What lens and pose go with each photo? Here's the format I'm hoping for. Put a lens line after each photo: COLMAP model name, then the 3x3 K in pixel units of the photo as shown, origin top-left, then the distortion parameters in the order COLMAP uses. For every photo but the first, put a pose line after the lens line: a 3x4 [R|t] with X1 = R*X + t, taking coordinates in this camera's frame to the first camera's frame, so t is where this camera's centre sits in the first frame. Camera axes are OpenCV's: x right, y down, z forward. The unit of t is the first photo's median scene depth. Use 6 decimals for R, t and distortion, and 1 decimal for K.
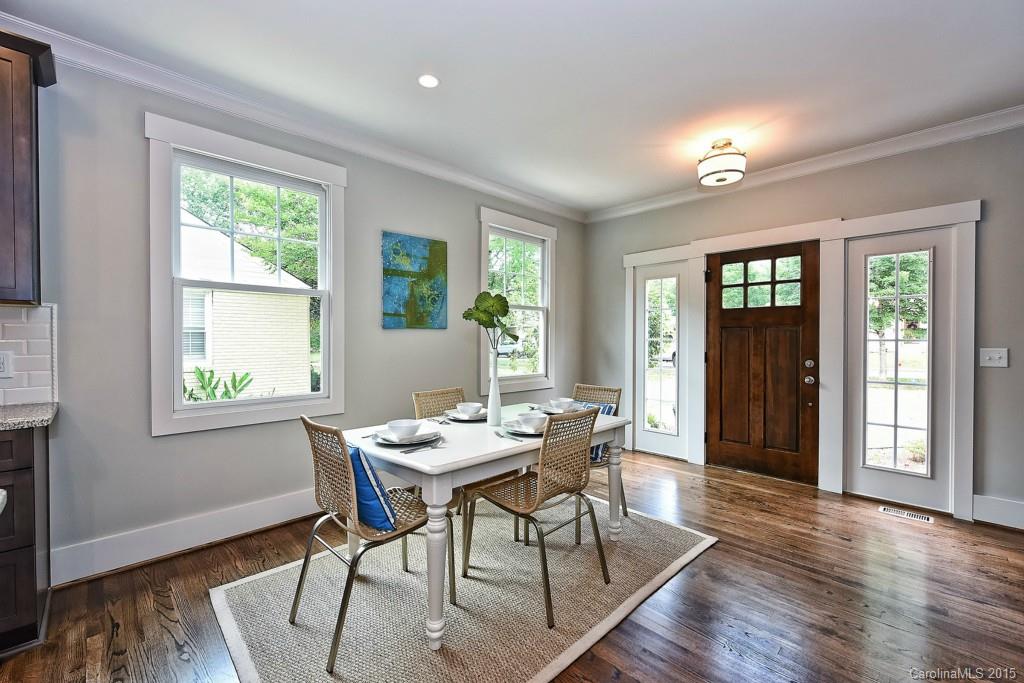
lens RADIAL K [[431.8, 0, 513.5], [0, 431.8, 342.1], [0, 0, 1]] dist [0.004071, -0.002223]
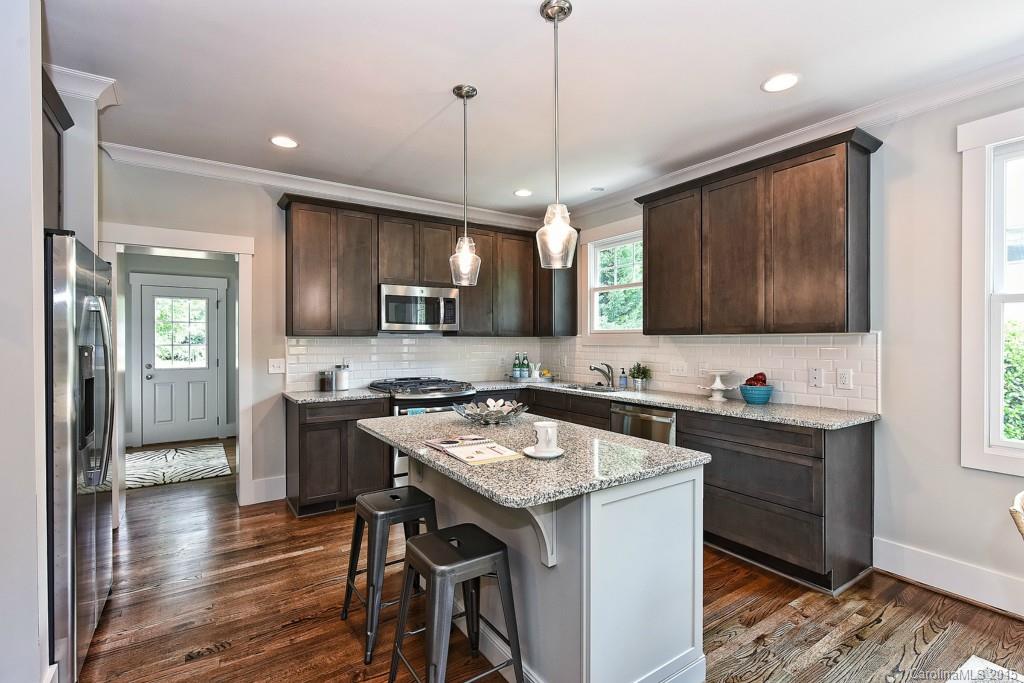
lens RADIAL K [[469.7, 0, 518.3], [0, 469.7, 345.6], [0, 0, 1]] dist [-0.003977, -0.000402]
pose [[-0.175061, 0.009330, -0.984513, 0.233993], [-0.011409, 0.999869, 0.011504, -0.031957], [0.984491, 0.013246, -0.174932, 0.155908]]
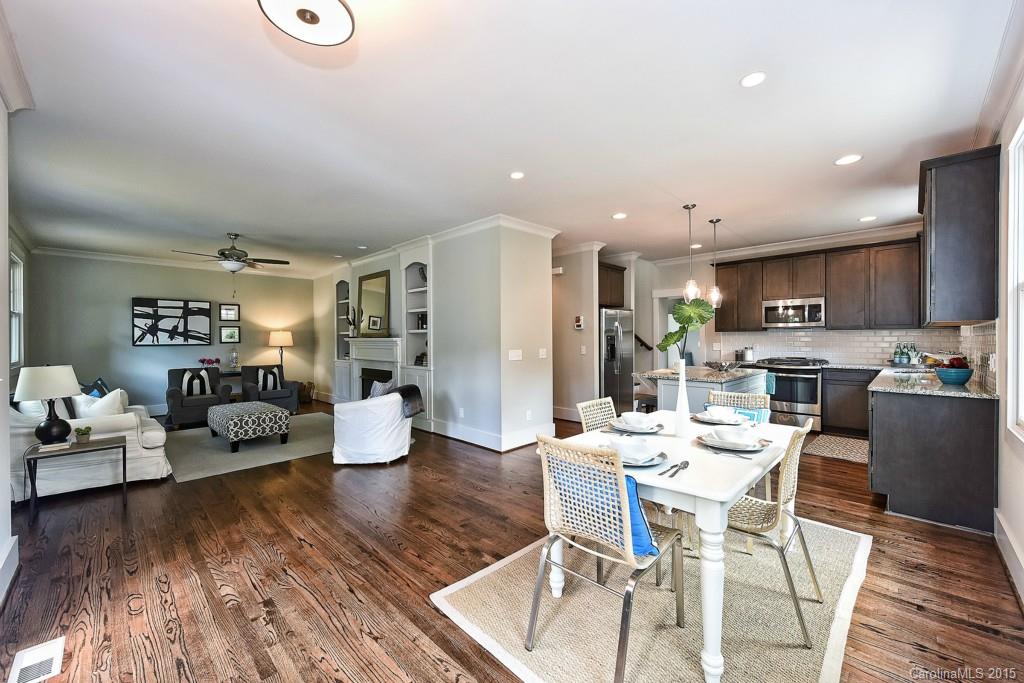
lens RADIAL K [[403.0, 0, 514.8], [0, 403.0, 340.3], [0, 0, 1]] dist [0.001256, 0.000106]
pose [[-0.999833, 0.003745, -0.017903, 0.246176], [0.003466, 0.999873, 0.015571, -0.028645], [0.017959, 0.015507, -0.999718, 1.337459]]
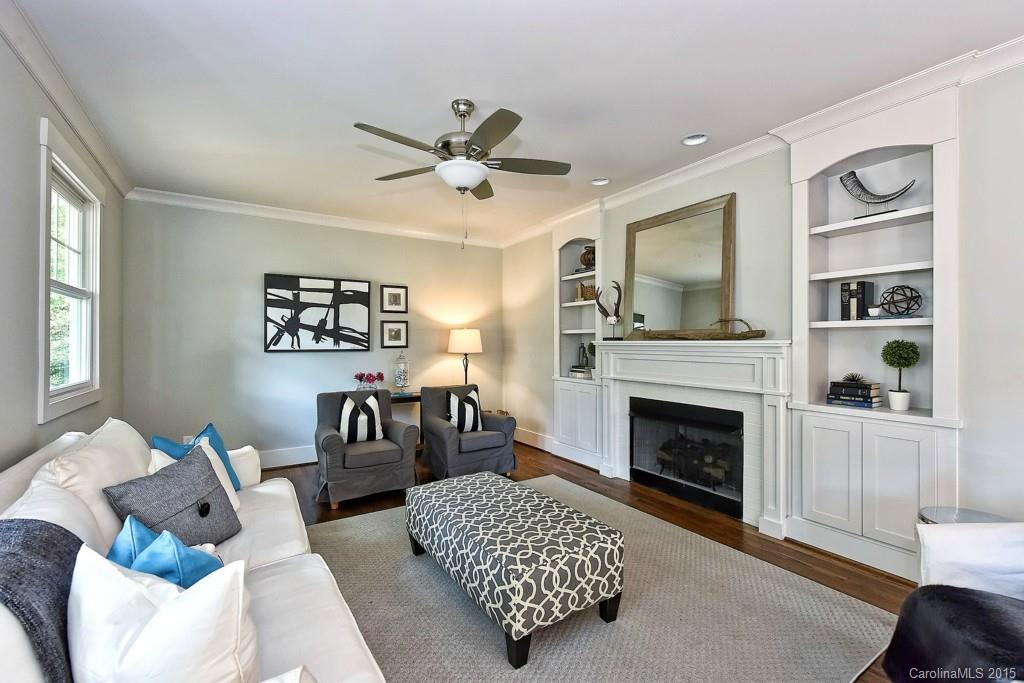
lens RADIAL K [[431.8, 0, 510.9], [0, 431.8, 340.9], [0, 0, 1]] dist [0.004071, -0.002223]
pose [[-0.978137, 0.000640, 0.207960, 1.056655], [0.002586, 0.999955, 0.009085, -0.020674], [-0.207945, 0.009424, -0.978095, 0.479608]]
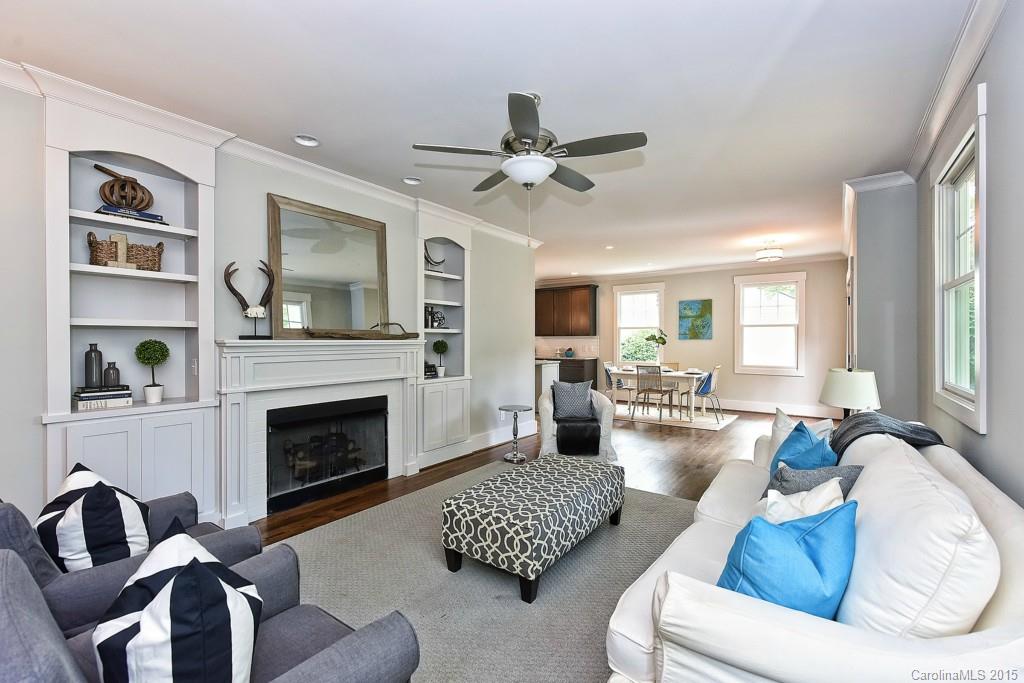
lens RADIAL K [[431.8, 0, 519.0], [0, 431.8, 341.2], [0, 0, 1]] dist [0.004071, -0.002223]
pose [[0.169795, 0.002094, -0.985477, 1.987909], [-0.010653, 0.999943, 0.000289, -0.012827], [0.985422, 0.010449, 0.169807, -0.352643]]
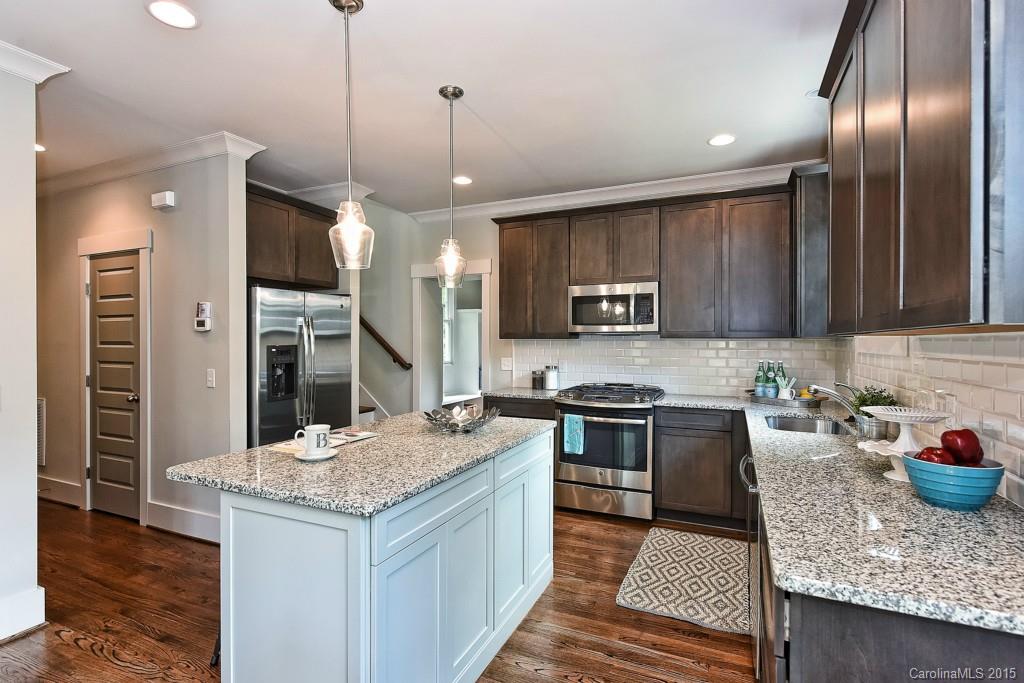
lens RADIAL K [[489.5, 0, 514.3], [0, 489.5, 338.7], [0, 0, 1]] dist [0.002659, -0.000631]
pose [[-0.932474, -0.004461, -0.361209, -0.293779], [-0.006764, 0.999964, 0.005114, -0.043200], [0.361173, 0.007212, -0.932471, 0.691315]]
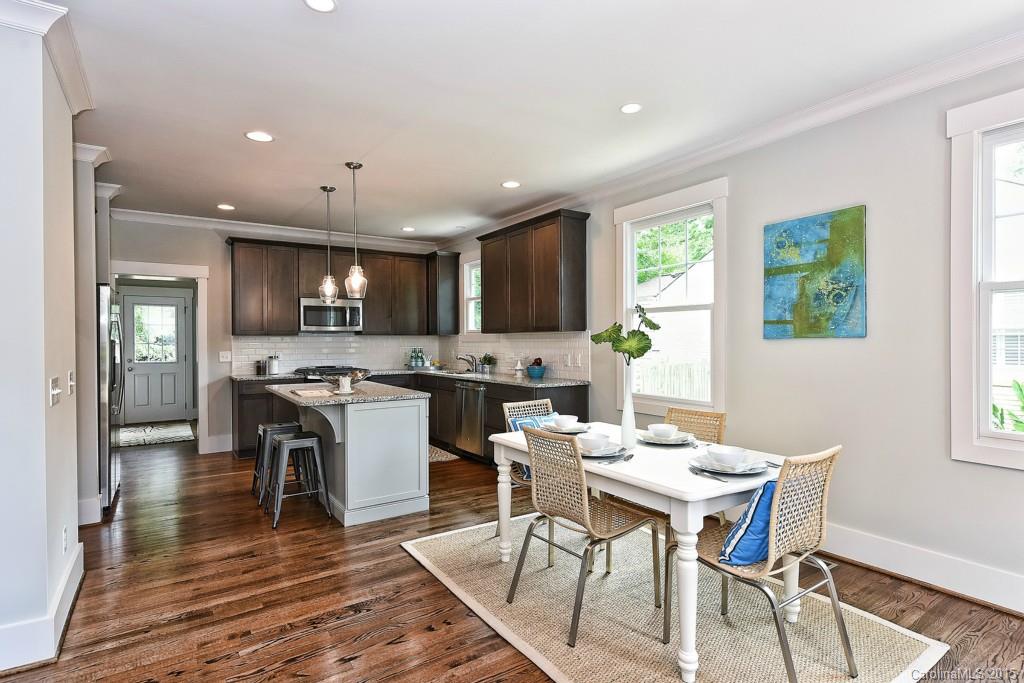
lens RADIAL K [[518.0, 0, 519.0], [0, 518.0, 345.9], [0, 0, 1]] dist [0.001198, -0.001409]
pose [[-0.179021, 0.009725, -0.983797, 0.776489], [-0.005945, 0.999922, 0.010966, -0.025463], [0.983827, 0.007812, -0.178949, 0.681798]]
